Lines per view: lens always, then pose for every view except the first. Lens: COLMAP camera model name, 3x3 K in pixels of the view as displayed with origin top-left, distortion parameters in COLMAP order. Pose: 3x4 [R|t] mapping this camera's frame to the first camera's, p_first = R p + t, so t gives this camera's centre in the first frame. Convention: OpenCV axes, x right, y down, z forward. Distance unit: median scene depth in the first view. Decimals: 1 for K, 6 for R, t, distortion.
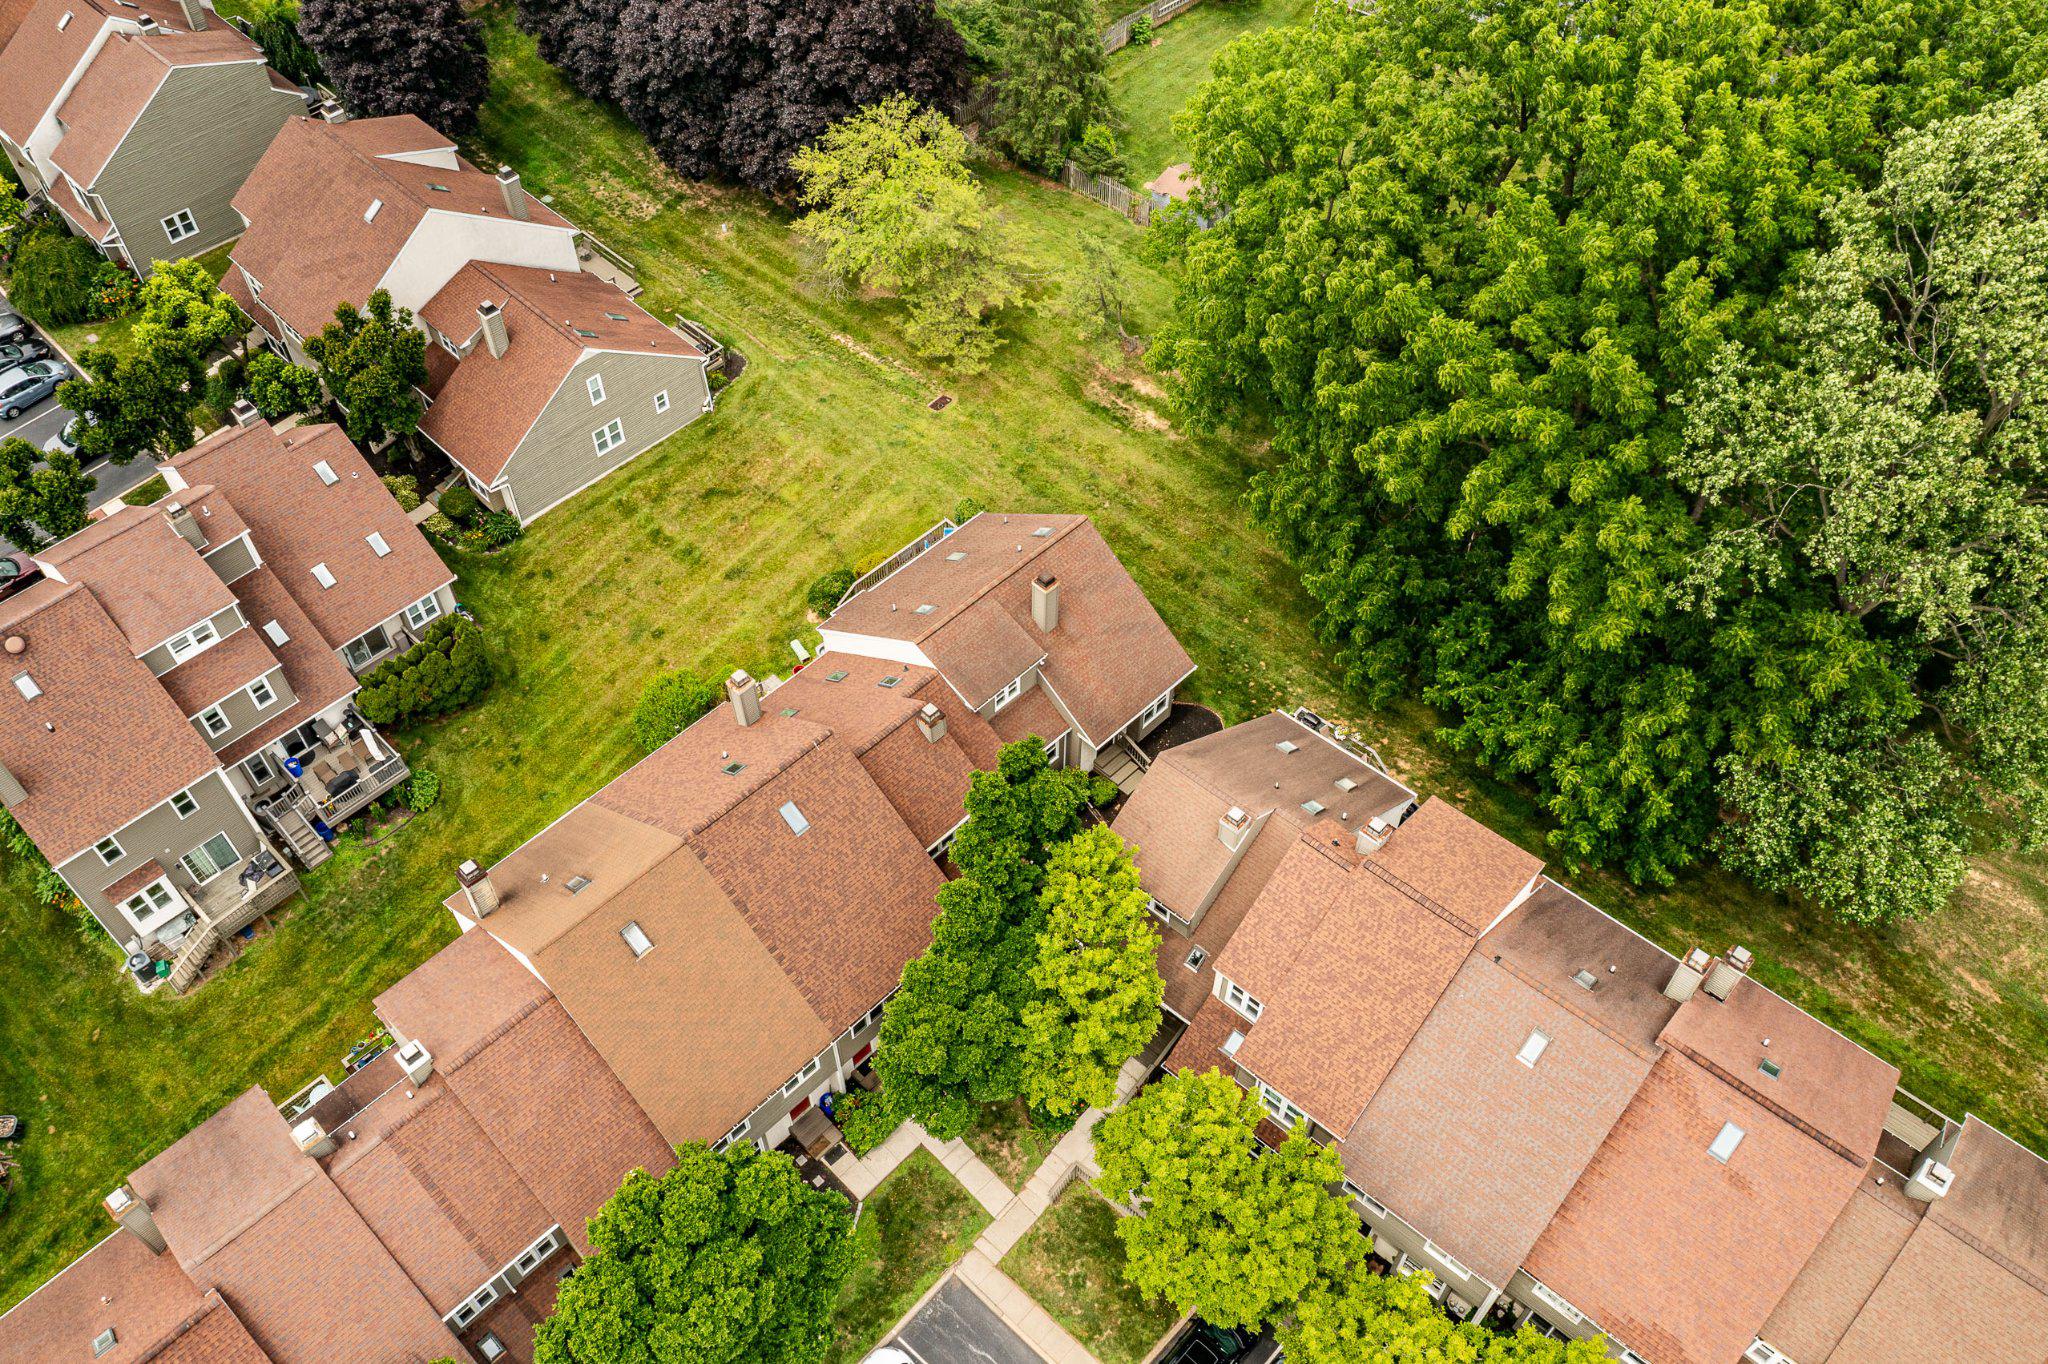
lens RADIAL K [[1665.1, 0, 1024.0], [0, 1665.1, 682.0], [0, 0, 1]] dist [-0.012498, 0.003773]
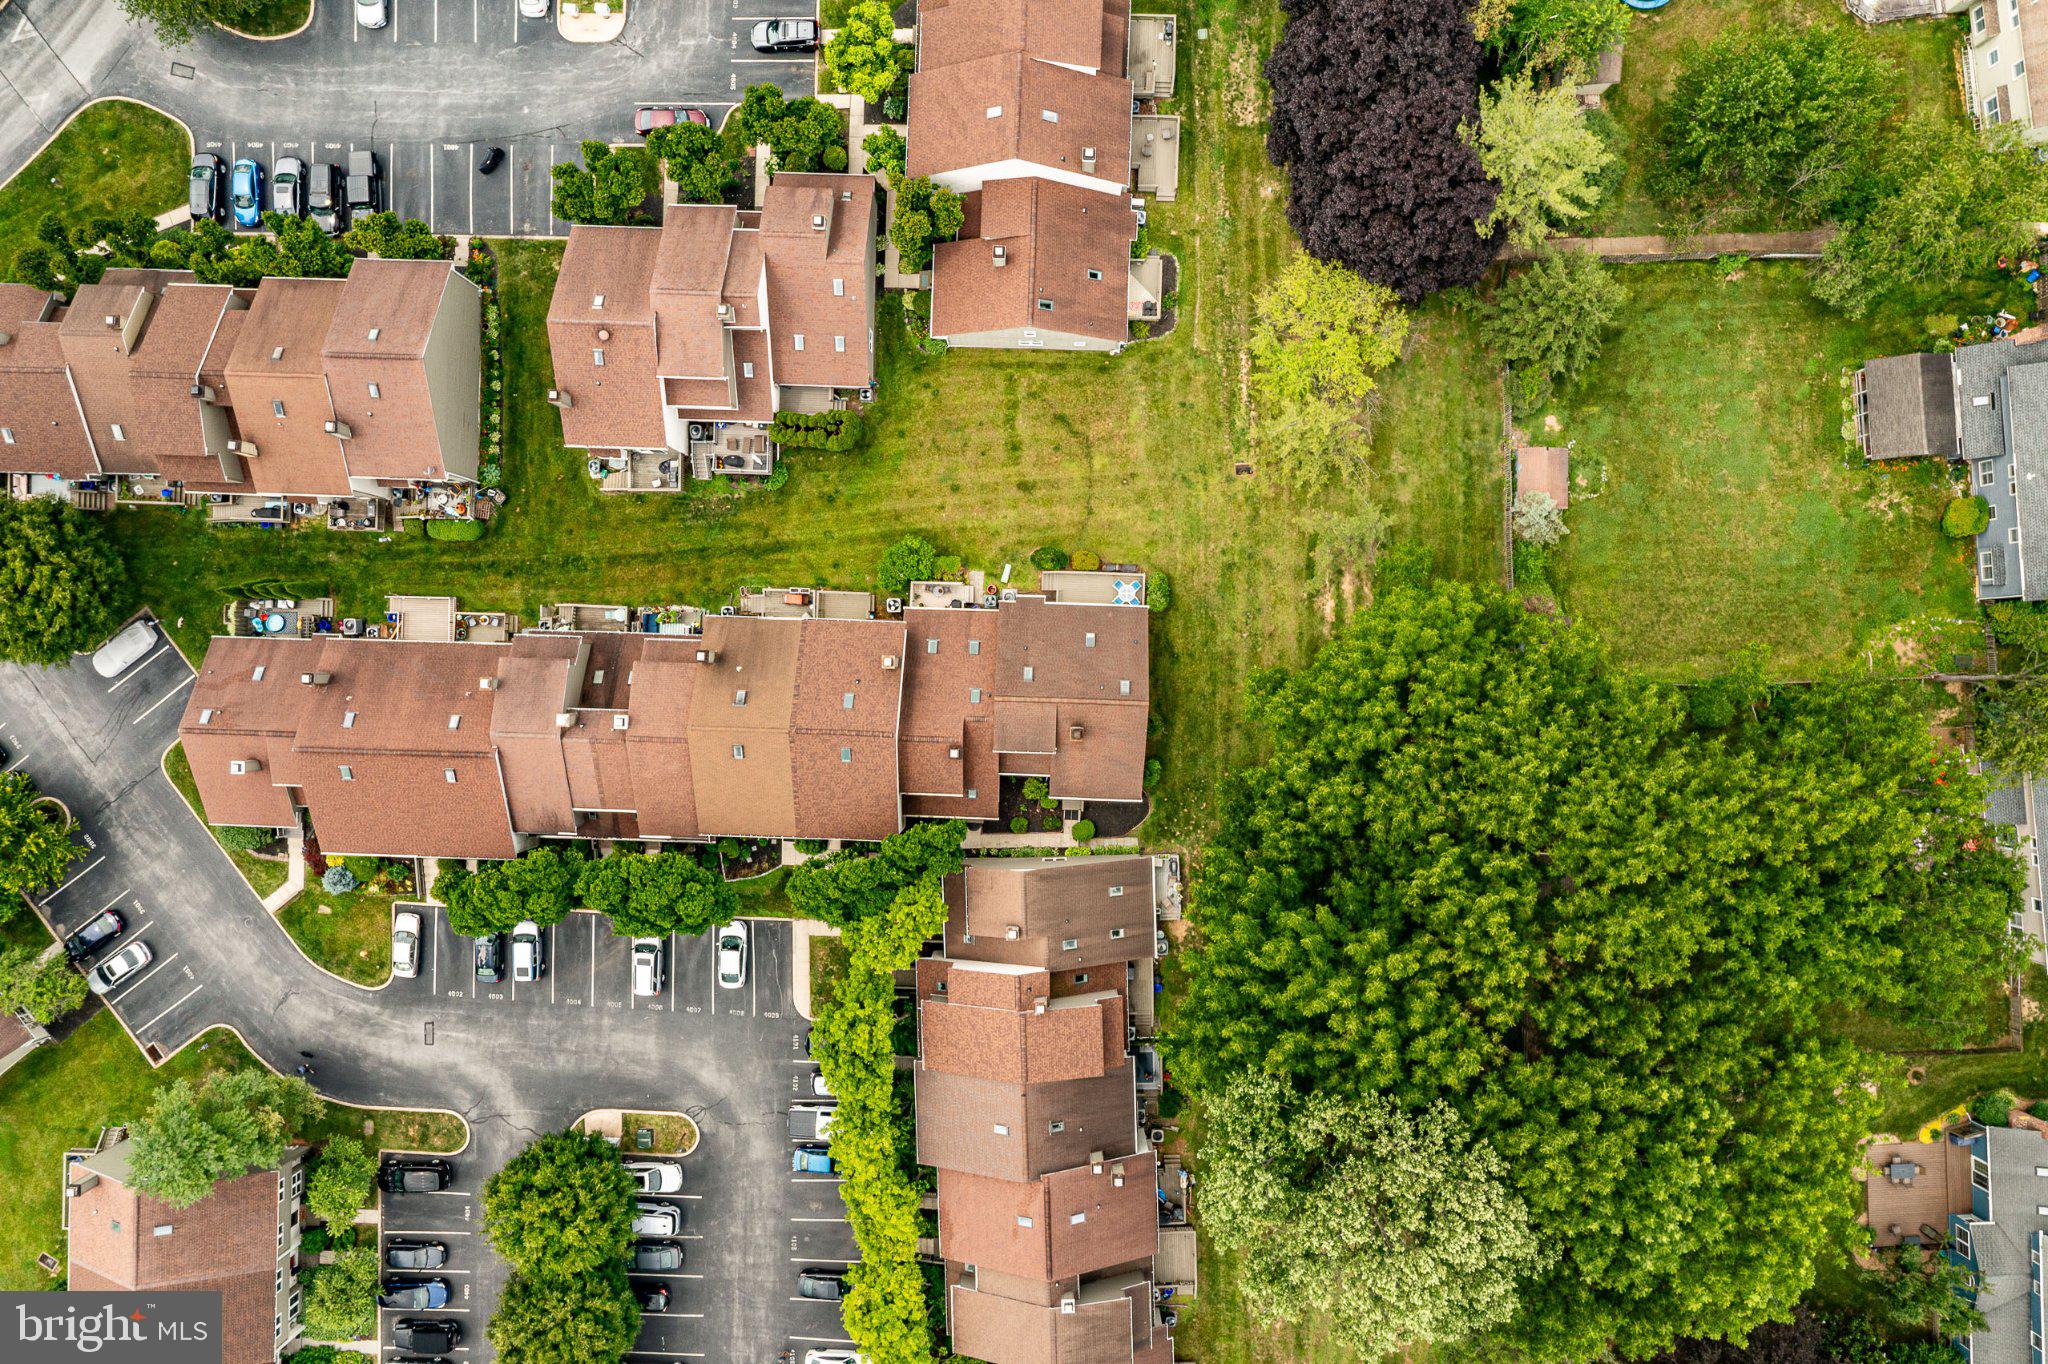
lens RADIAL K [[1665.1, 0, 1024.0], [0, 1665.1, 682.0], [0, 0, 1]] dist [-0.012498, 0.003773]
pose [[0.677727, 0.735284, 0.006570, -0.062553], [-0.543868, 0.495242, 0.677454, -1.035463], [0.494867, -0.462702, 0.735536, -0.157752]]
